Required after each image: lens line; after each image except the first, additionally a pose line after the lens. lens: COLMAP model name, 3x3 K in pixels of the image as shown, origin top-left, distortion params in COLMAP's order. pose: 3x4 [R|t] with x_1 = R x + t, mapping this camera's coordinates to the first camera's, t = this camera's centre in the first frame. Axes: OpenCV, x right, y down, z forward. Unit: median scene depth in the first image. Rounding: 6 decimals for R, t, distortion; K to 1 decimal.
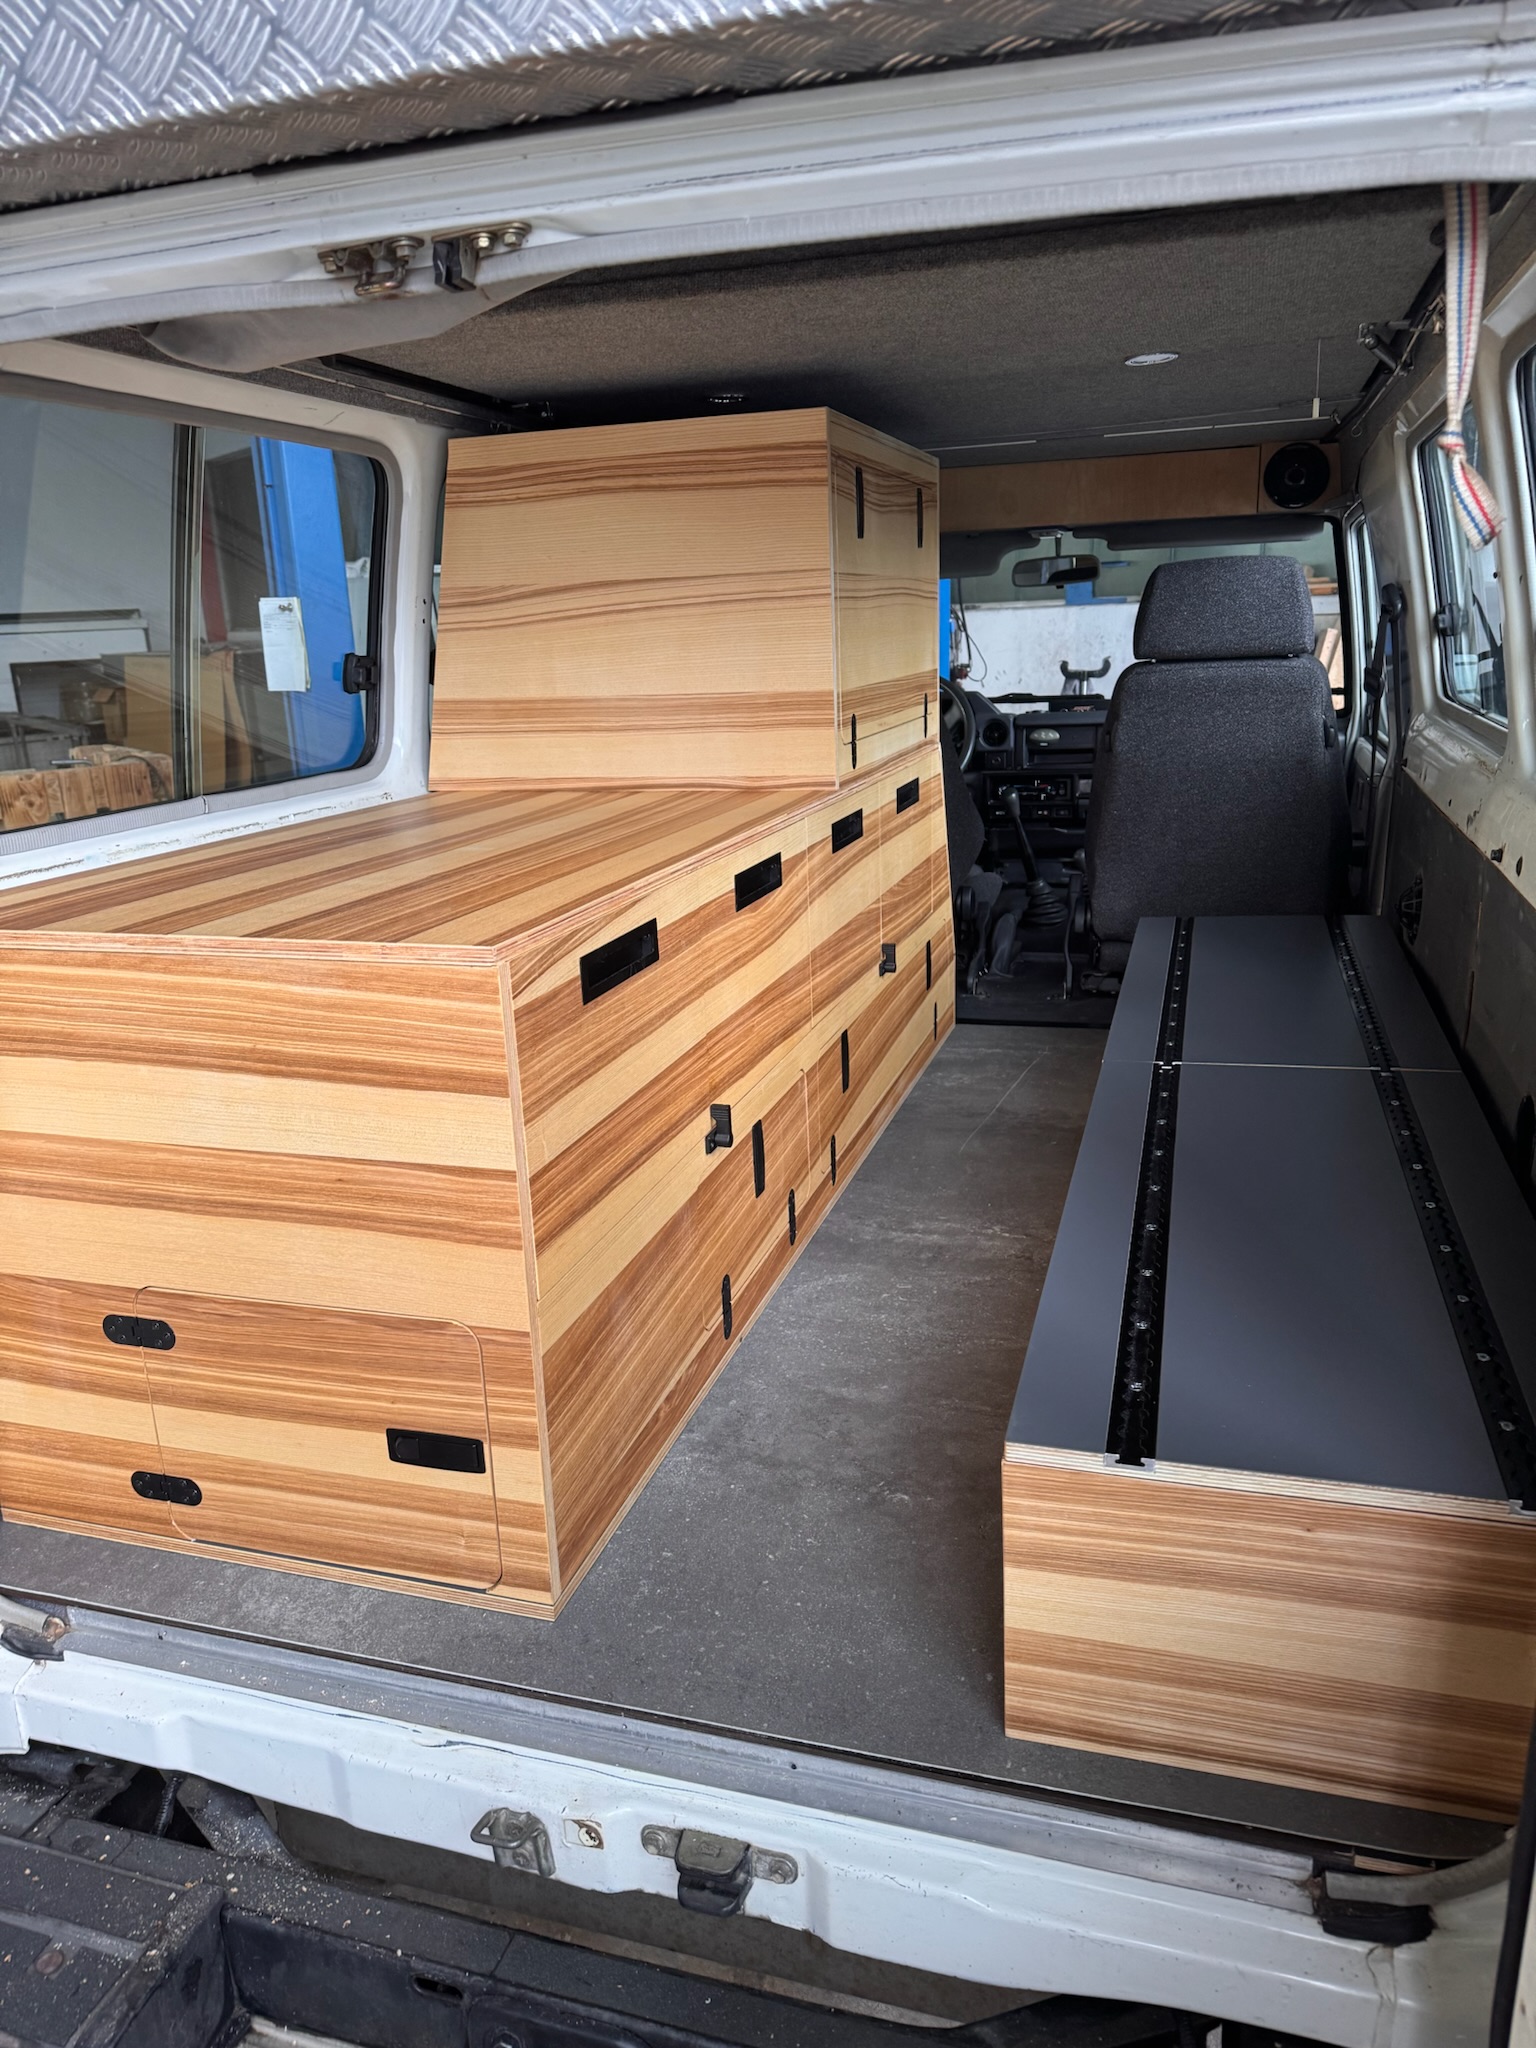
lens RADIAL K [[1444.8, 0, 766.5], [0, 1444.8, 1057.7], [0, 0, 1]] dist [0.089674, -0.113611]
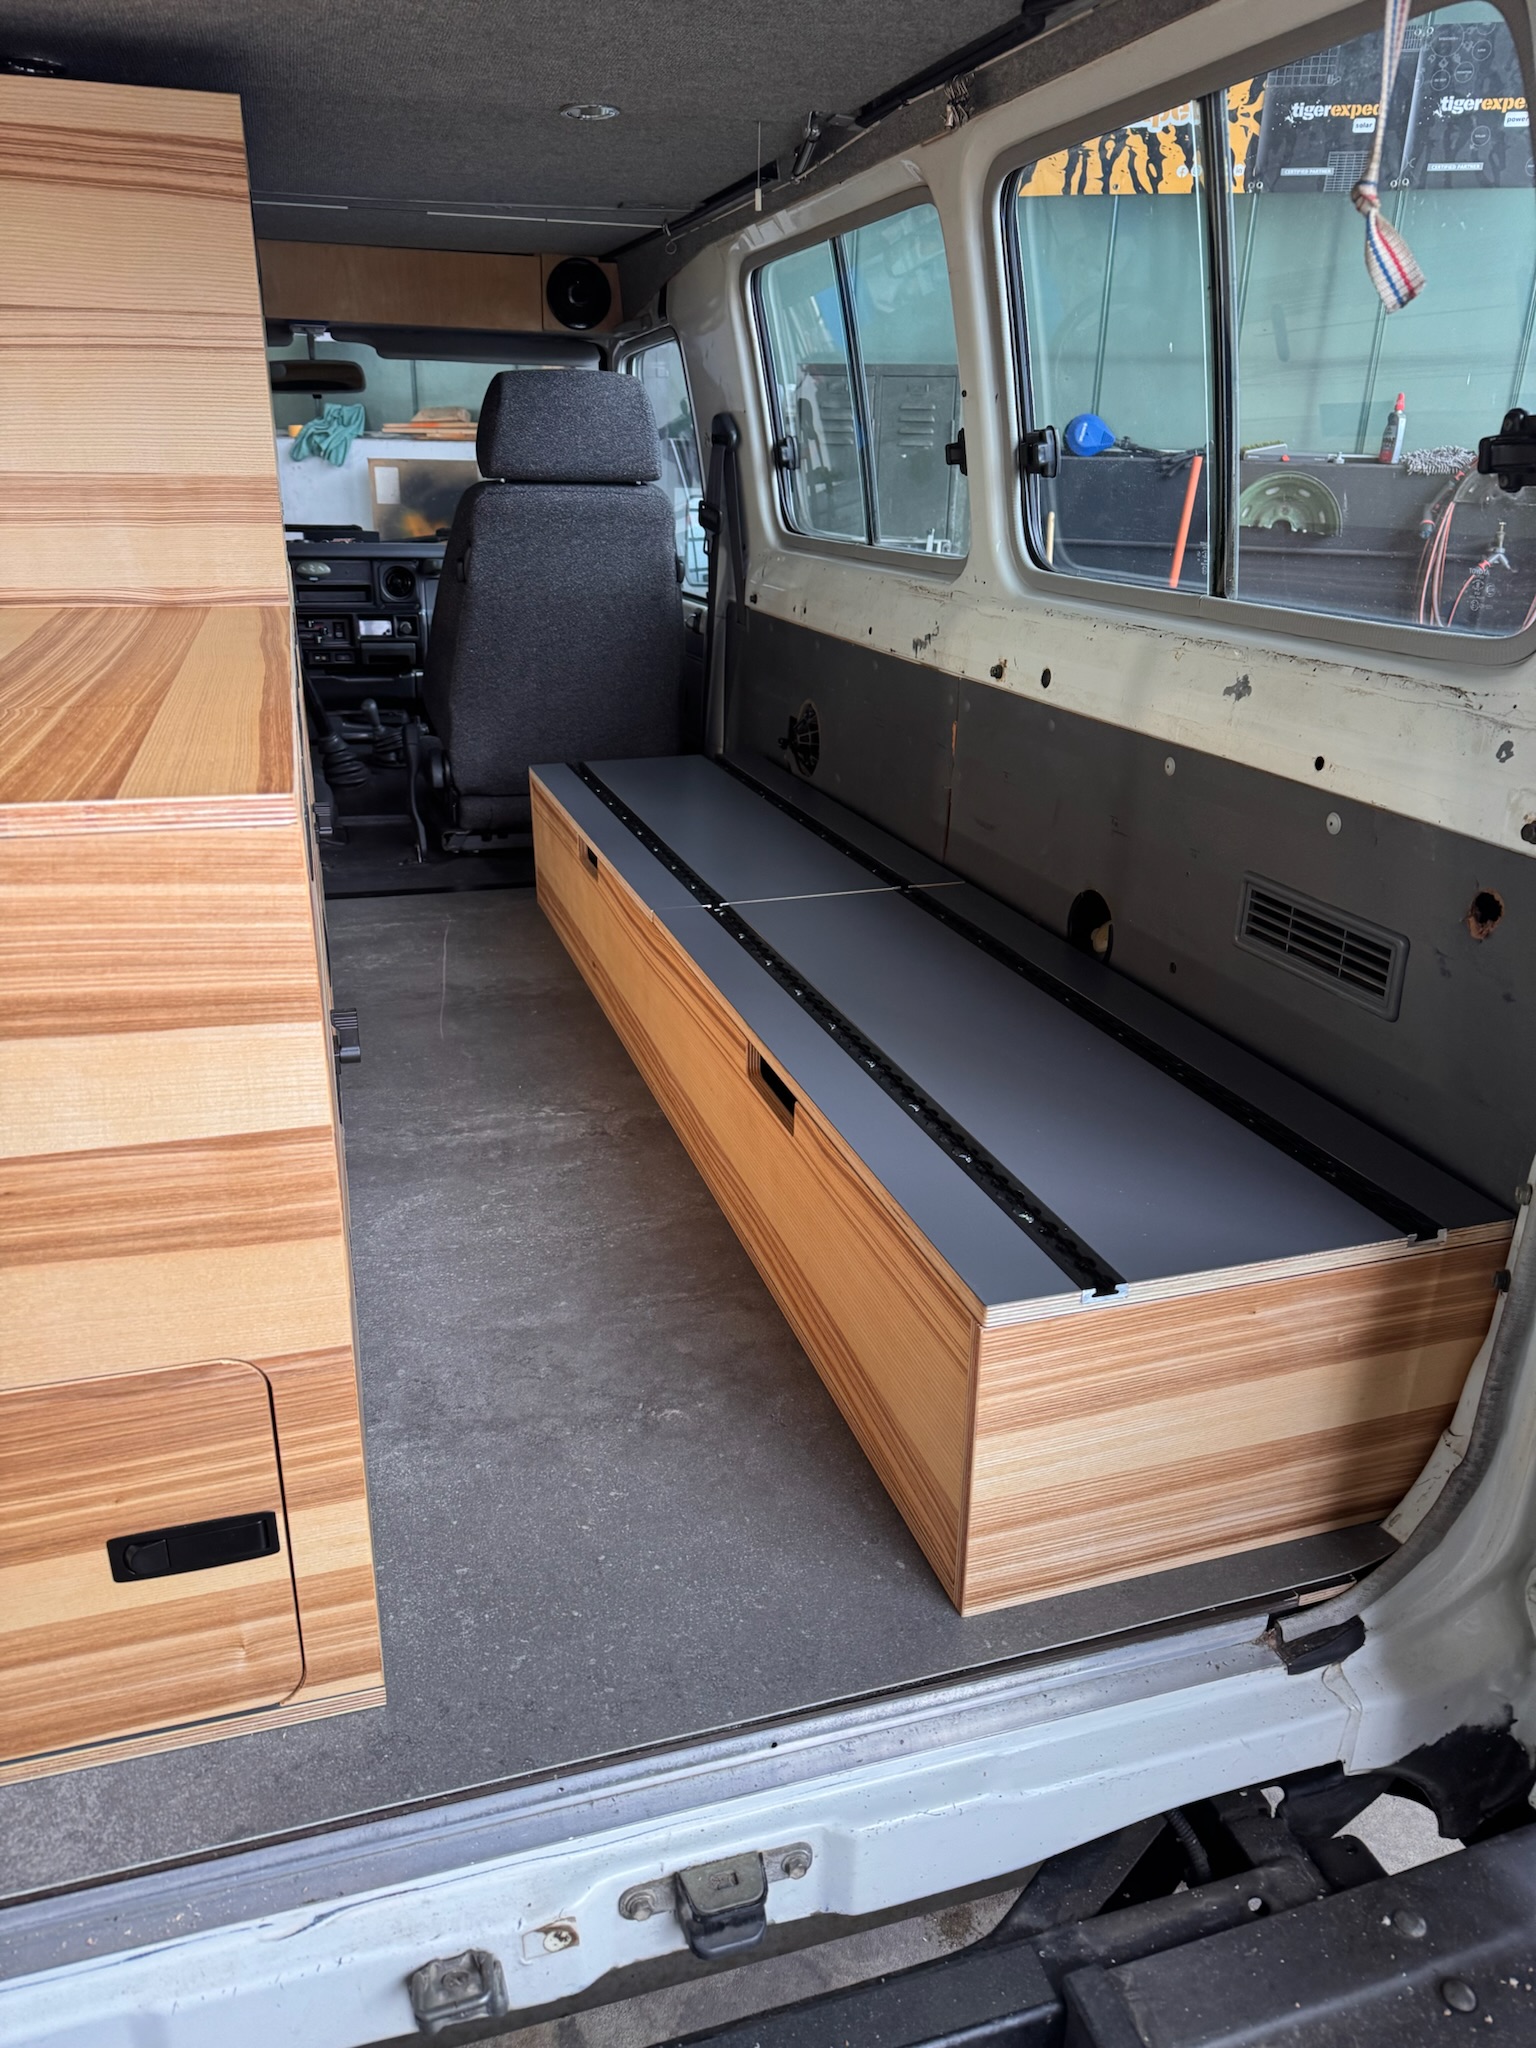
lens RADIAL K [[1444.8, 0, 766.5], [0, 1444.8, 1057.7], [0, 0, 1]] dist [0.089674, -0.113611]
pose [[0.819721, -0.163571, 0.548910, -0.346650], [0.116041, 0.985908, 0.120501, -0.011601], [-0.560885, -0.035081, 0.827150, 0.279218]]
